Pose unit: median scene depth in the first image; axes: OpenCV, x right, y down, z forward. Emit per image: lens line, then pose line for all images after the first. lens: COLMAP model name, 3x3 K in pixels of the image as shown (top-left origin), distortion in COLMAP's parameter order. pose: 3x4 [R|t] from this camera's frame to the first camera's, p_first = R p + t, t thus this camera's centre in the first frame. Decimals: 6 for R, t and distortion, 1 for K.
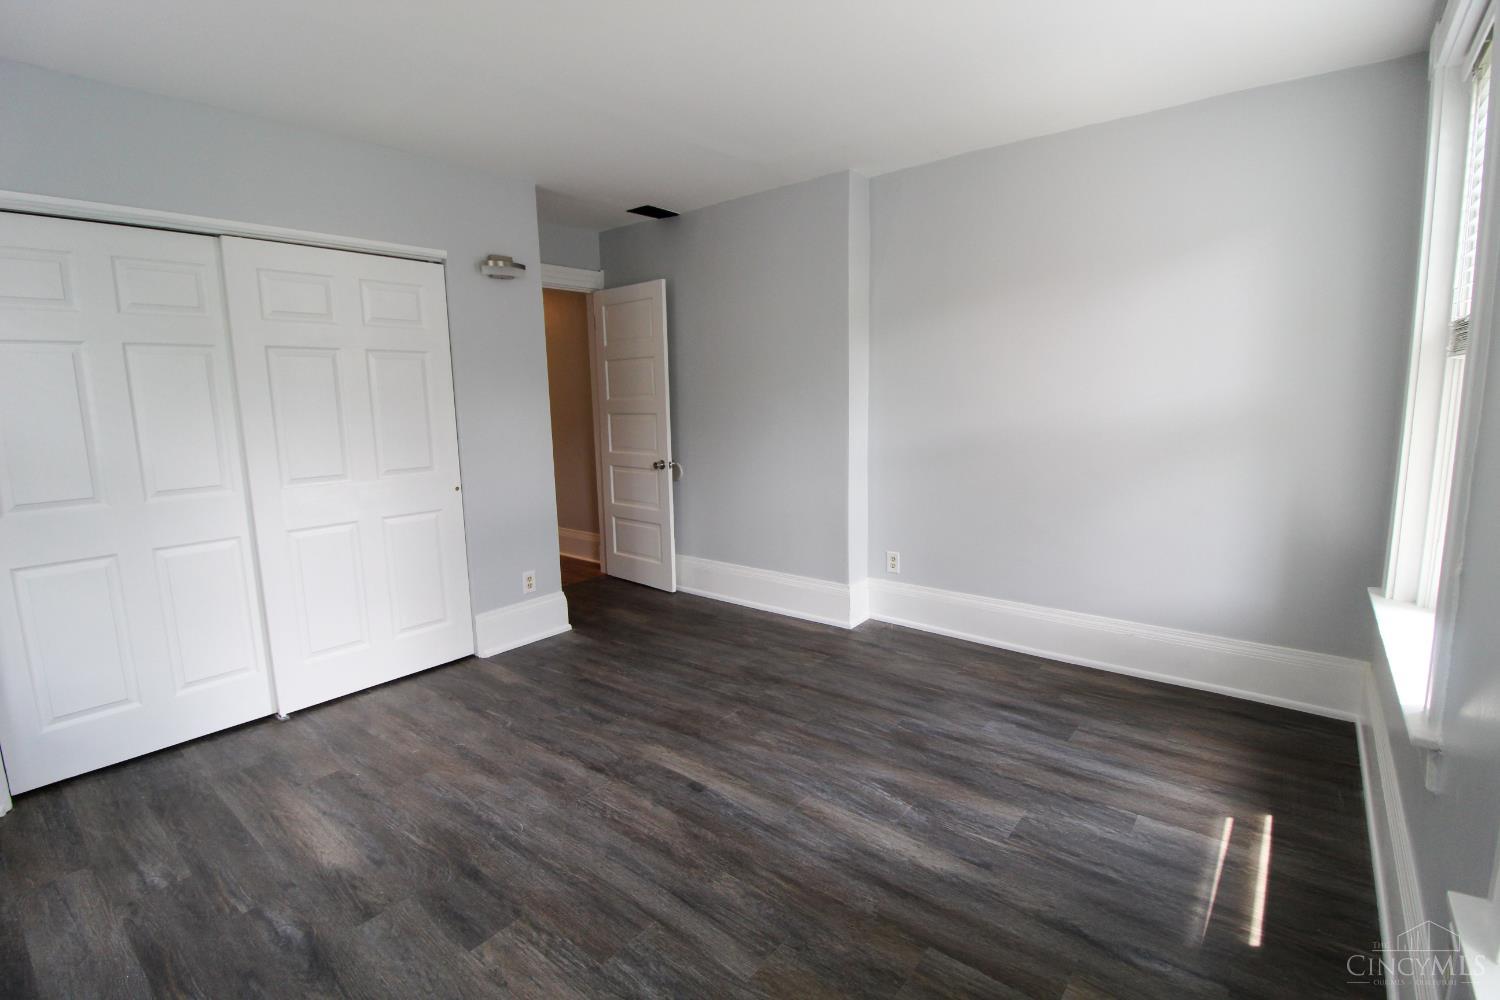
lens RADIAL K [[691.8, 0, 750.4], [0, 691.8, 504.6], [0, 0, 1]] dist [-0.004137, -0.011549]
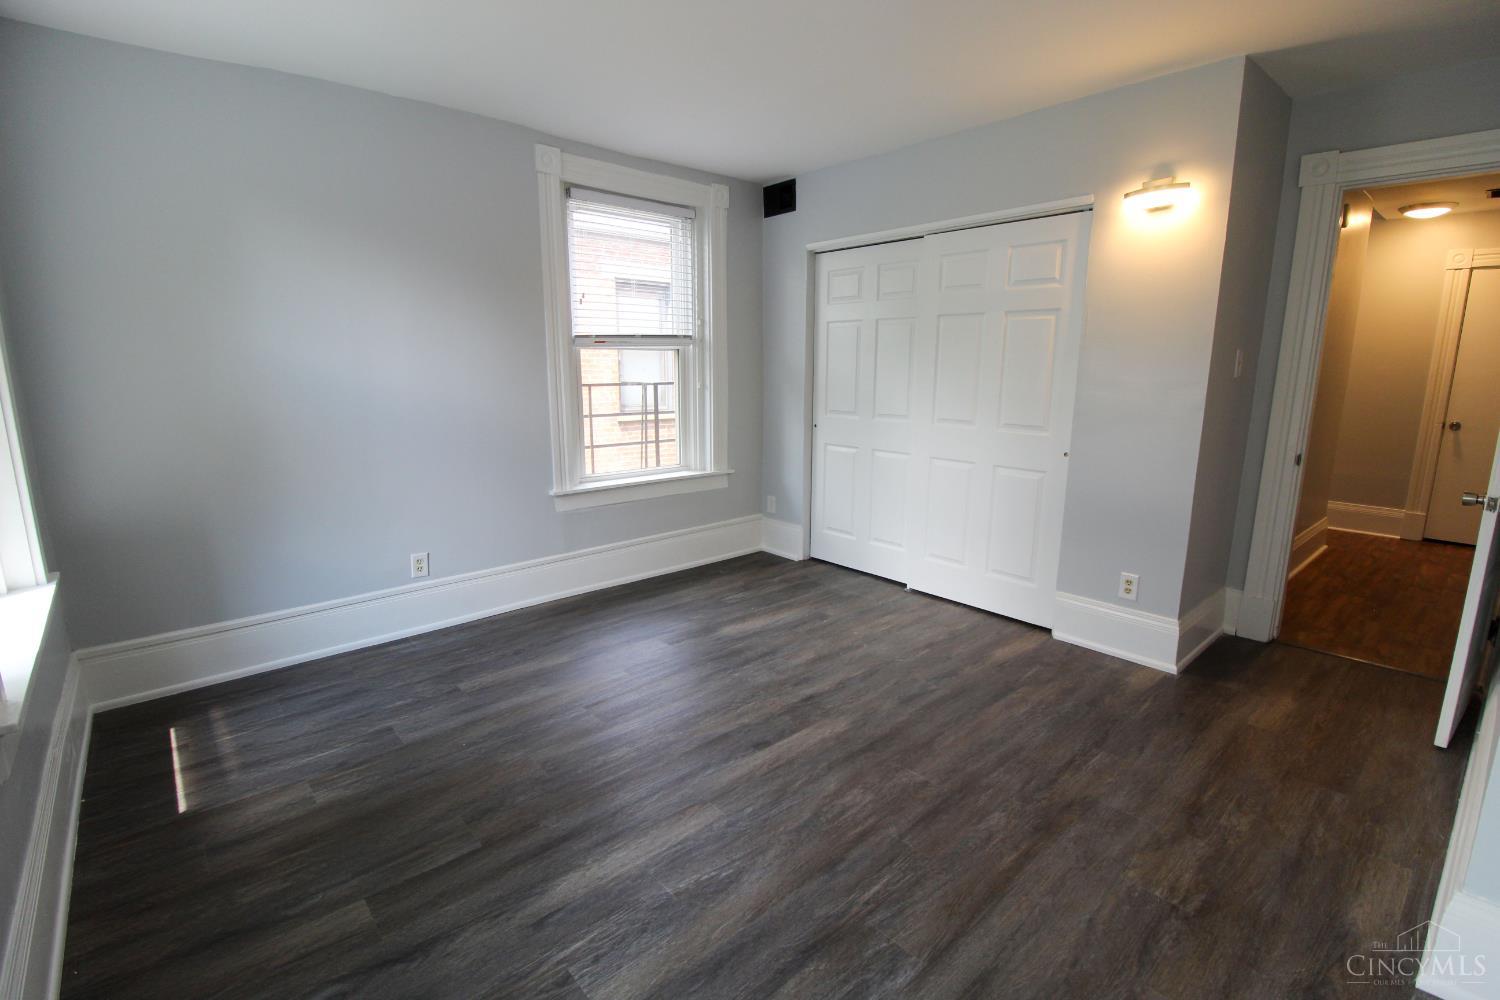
lens RADIAL K [[691.8, 0, 760.5], [0, 691.8, 499.8], [0, 0, 1]] dist [-0.004137, -0.011549]
pose [[-0.163547, 0.212580, -0.963360, 0.779752], [-0.153681, 0.959097, 0.237729, -0.170854], [0.974492, 0.186930, -0.124188, 0.992738]]
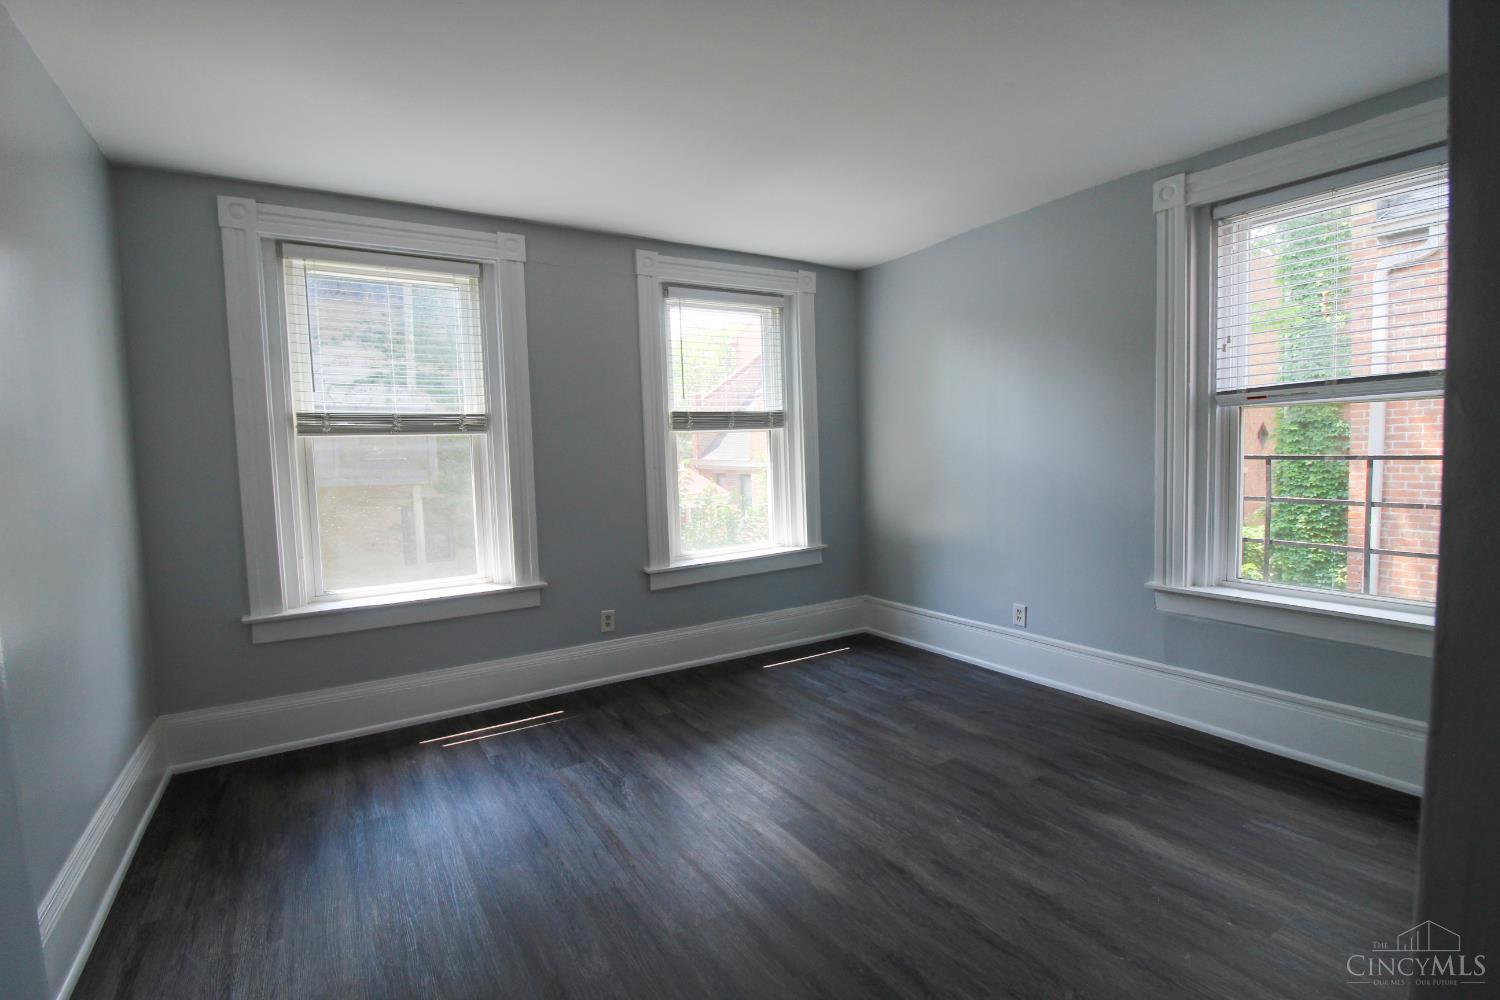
lens RADIAL K [[691.8, 0, 746.6], [0, 691.8, 493.8], [0, 0, 1]] dist [-0.004137, -0.011549]
pose [[-0.941392, 0.028486, 0.336108, -0.342499], [0.102364, 0.973563, 0.204196, -0.246528], [-0.321406, 0.226634, -0.919421, 1.707814]]
